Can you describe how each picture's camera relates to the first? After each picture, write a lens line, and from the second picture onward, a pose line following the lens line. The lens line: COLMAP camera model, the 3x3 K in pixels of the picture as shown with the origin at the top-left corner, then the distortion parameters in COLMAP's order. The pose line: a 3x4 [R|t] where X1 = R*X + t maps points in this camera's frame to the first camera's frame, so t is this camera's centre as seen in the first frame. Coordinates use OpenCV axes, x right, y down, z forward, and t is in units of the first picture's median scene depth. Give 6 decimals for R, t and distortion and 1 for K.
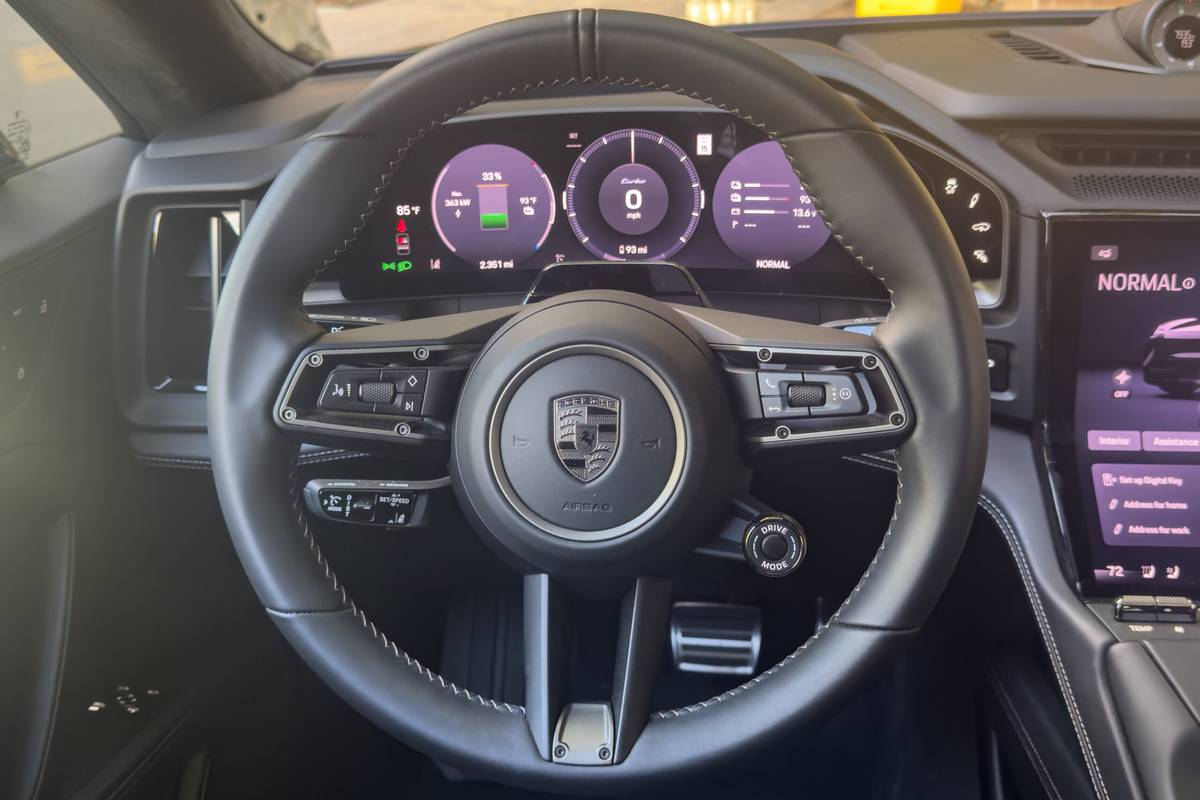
lens RADIAL K [[1065.9, 0, 605.3], [0, 1065.9, 394.2], [0, 0, 1]] dist [0.098061, -0.124398]
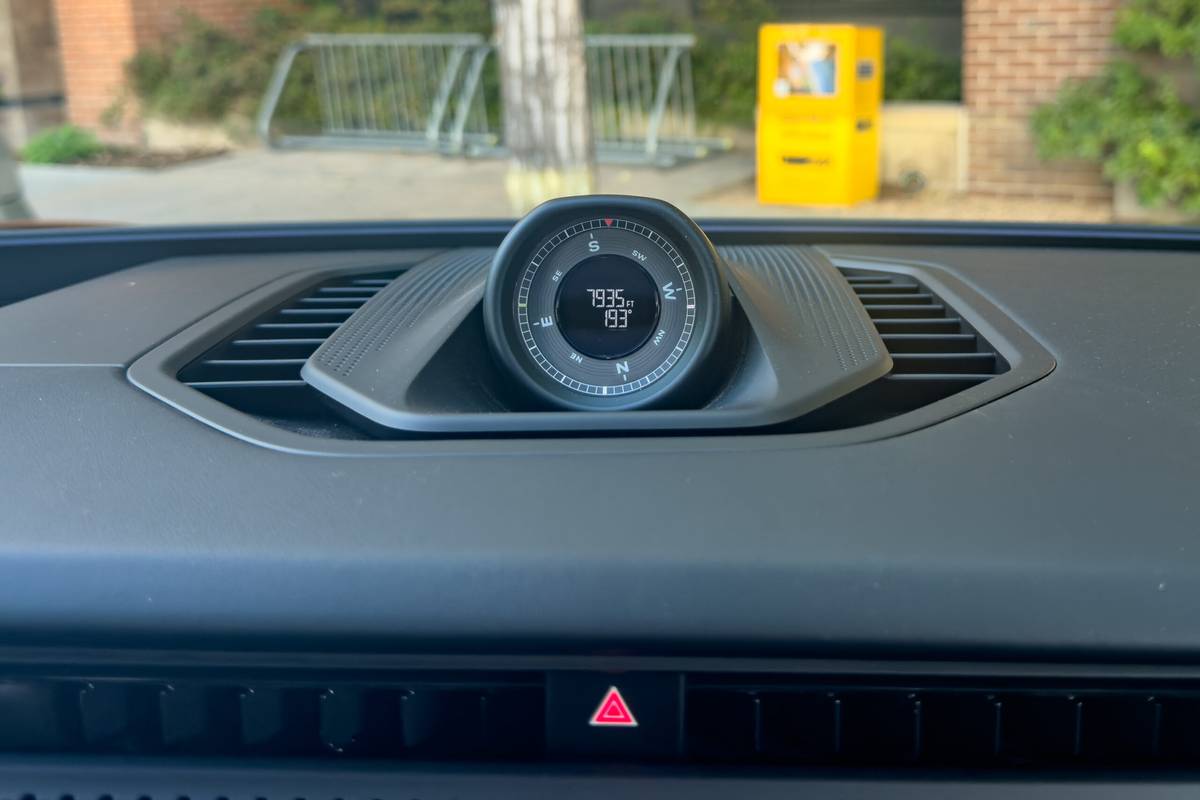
lens RADIAL K [[1286.1, 0, 603.5], [0, 1286.1, 396.4], [0, 0, 1]] dist [-0.055719, 0.000000]
pose [[0.999825, 0.008967, 0.016443, 0.616507], [-0.006106, 0.986035, -0.166424, -0.249998], [-0.017706, 0.166294, 0.985917, 0.614458]]
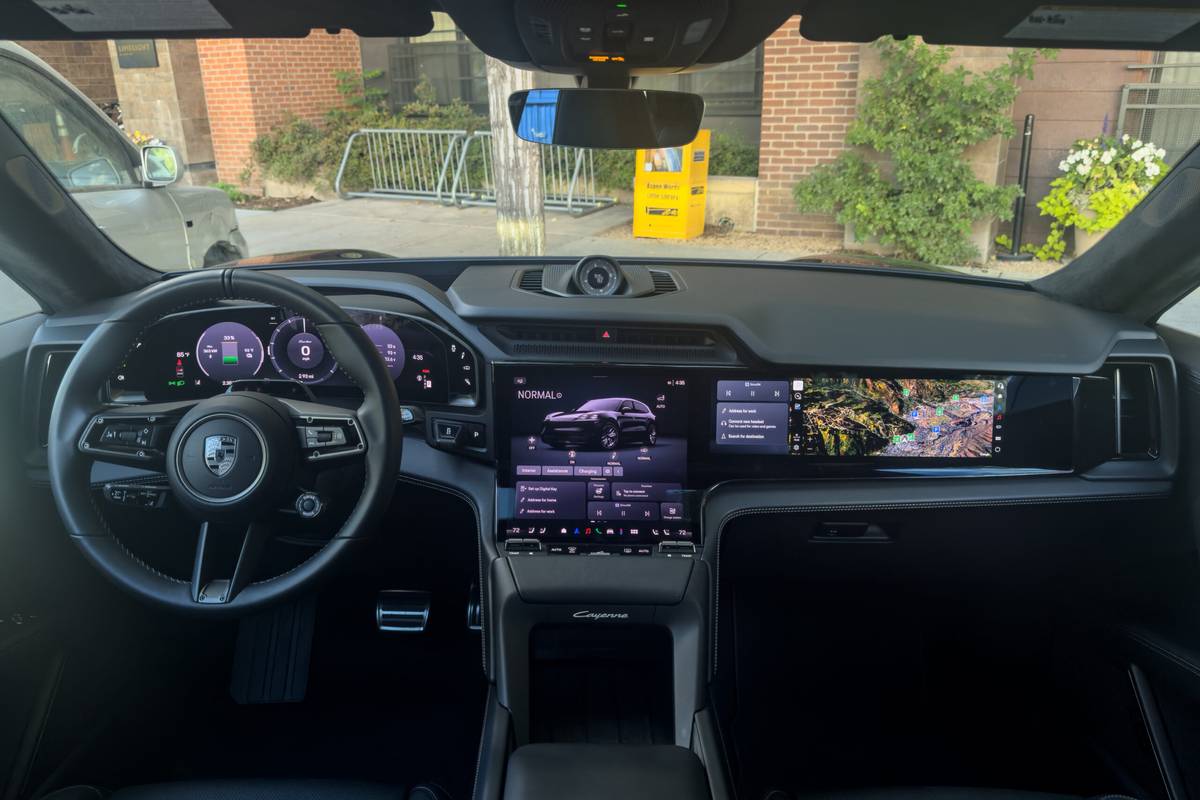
lens RADIAL K [[869.4, 0, 591.7], [0, 869.4, 410.2], [0, 0, 1]] dist [0.026575, -0.027975]
pose [[0.995910, 0.009996, 0.089794, 0.444419], [0.000264, 0.993534, -0.113537, 0.116799], [-0.090348, 0.113096, 0.989468, -0.667755]]
